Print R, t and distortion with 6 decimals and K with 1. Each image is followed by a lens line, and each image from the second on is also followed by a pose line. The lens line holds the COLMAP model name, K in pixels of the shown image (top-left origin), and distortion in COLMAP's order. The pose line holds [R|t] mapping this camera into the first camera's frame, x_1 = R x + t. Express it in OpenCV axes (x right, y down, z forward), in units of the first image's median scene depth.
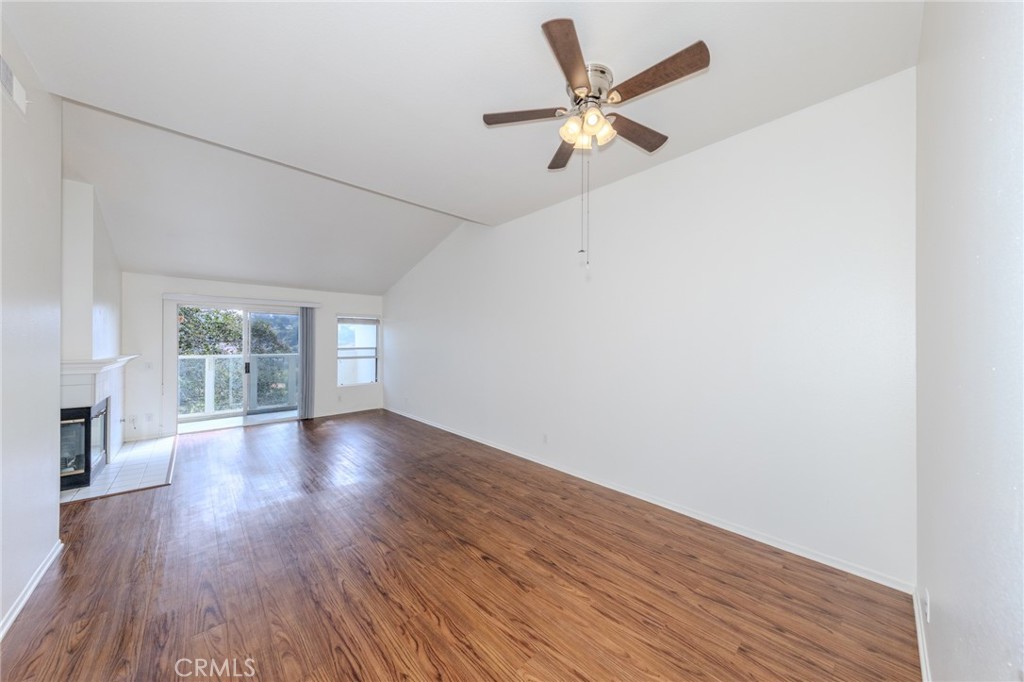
lens RADIAL K [[343.0, 0, 512.0], [0, 343.0, 341.0], [0, 0, 1]] dist [0.000315, 0.000009]
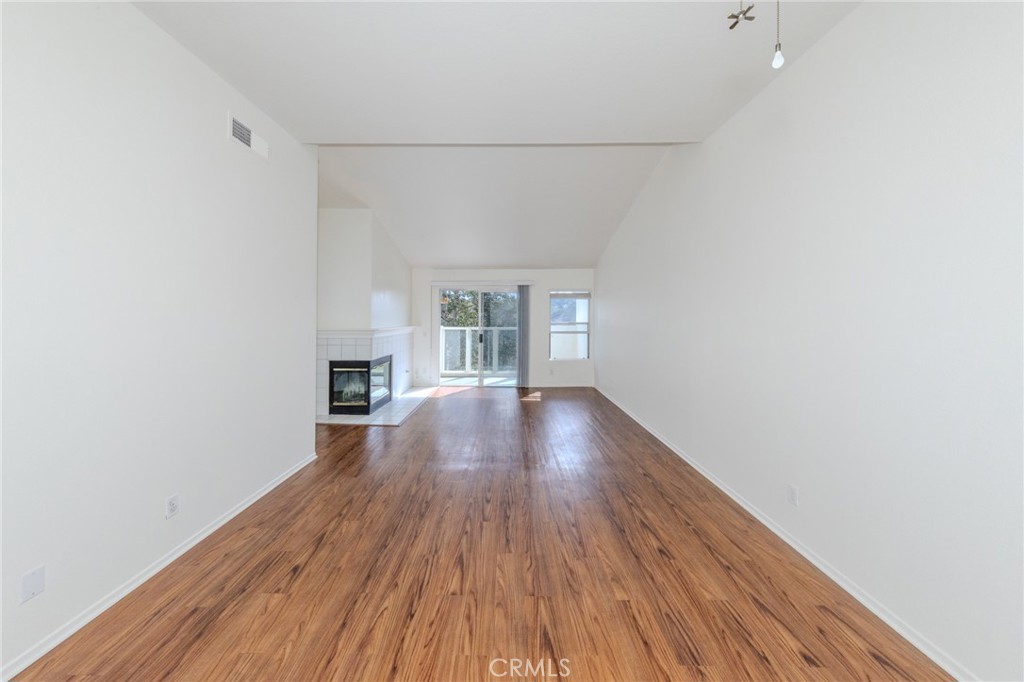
lens RADIAL K [[326.9, 0, 509.0], [0, 326.9, 315.9], [0, 0, 1]] dist [0.003793, -0.000042]
pose [[0.725096, -0.004184, -0.688635, 0.124697], [0.001333, 0.999988, -0.004672, 0.006798], [0.688646, 0.002469, 0.725093, 0.313221]]
